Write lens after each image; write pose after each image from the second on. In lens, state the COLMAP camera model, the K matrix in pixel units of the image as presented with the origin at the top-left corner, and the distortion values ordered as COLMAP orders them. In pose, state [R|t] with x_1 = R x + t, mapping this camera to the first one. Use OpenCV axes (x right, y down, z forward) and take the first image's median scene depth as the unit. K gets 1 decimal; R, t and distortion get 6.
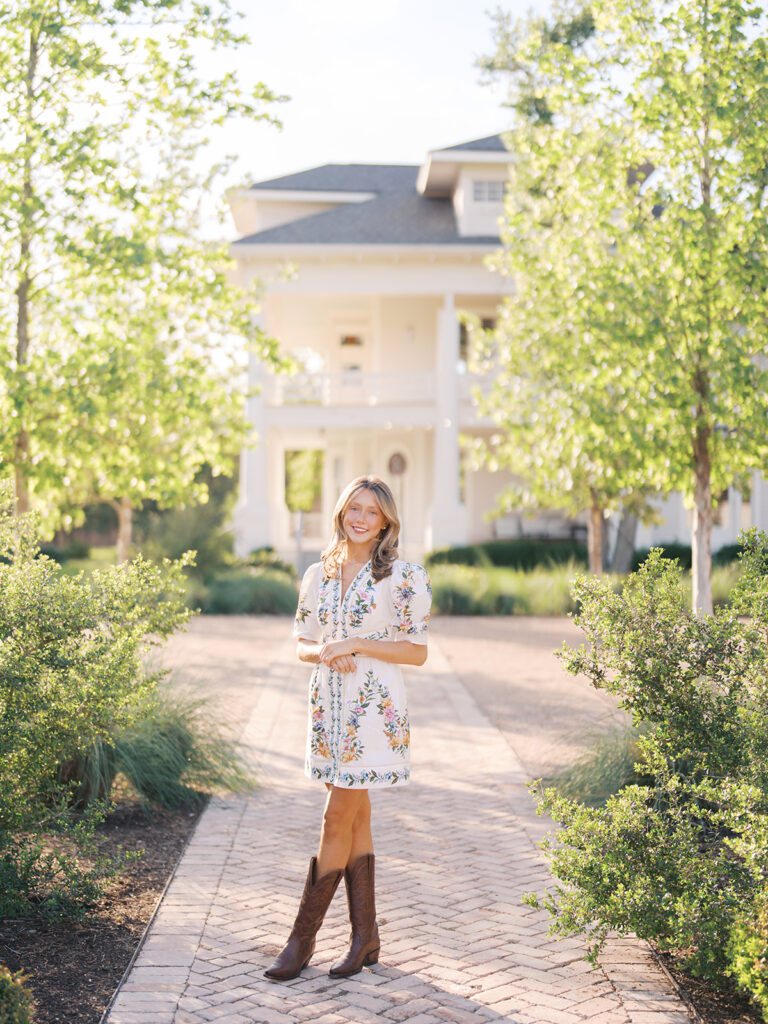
lens RADIAL K [[1859.2, 0, 381.6], [0, 1859.2, 529.8], [0, 0, 1]] dist [0.271158, -0.085889]
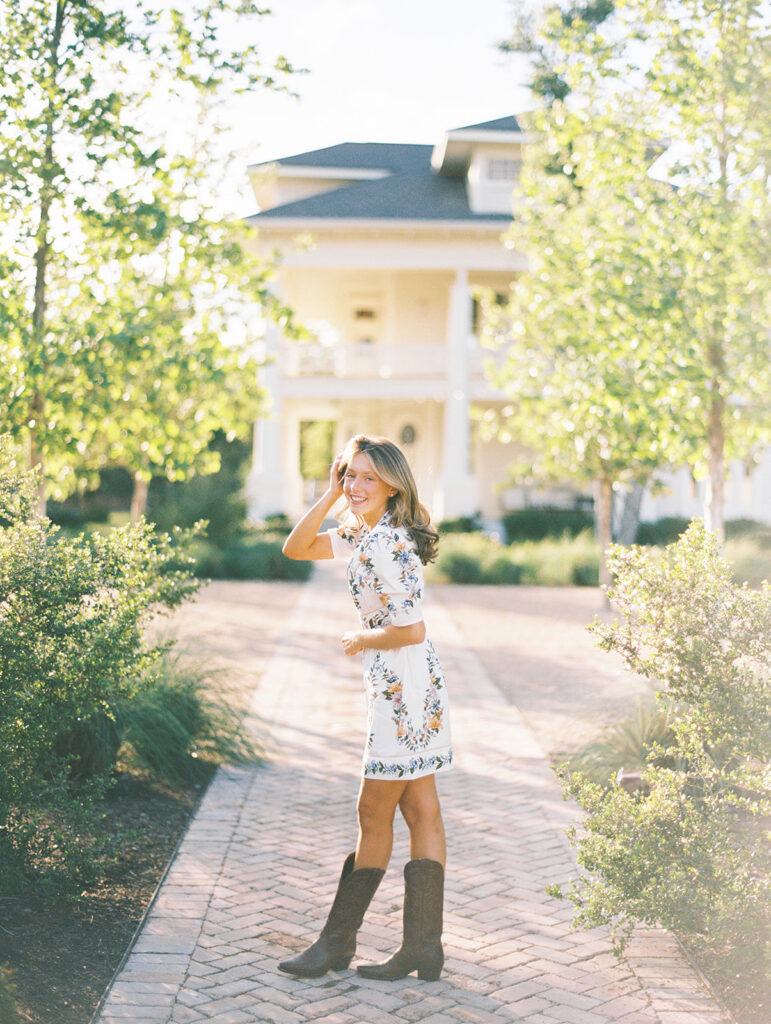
lens RADIAL K [[1654.2, 0, 400.9], [0, 1654.2, 513.9], [0, 0, 1]] dist [0.007792, 0.046260]
pose [[0.999848, 0.014858, 0.009112, -0.004949], [-0.014914, 0.999871, 0.006026, 0.003344], [-0.009022, -0.006161, 0.999940, 0.117360]]
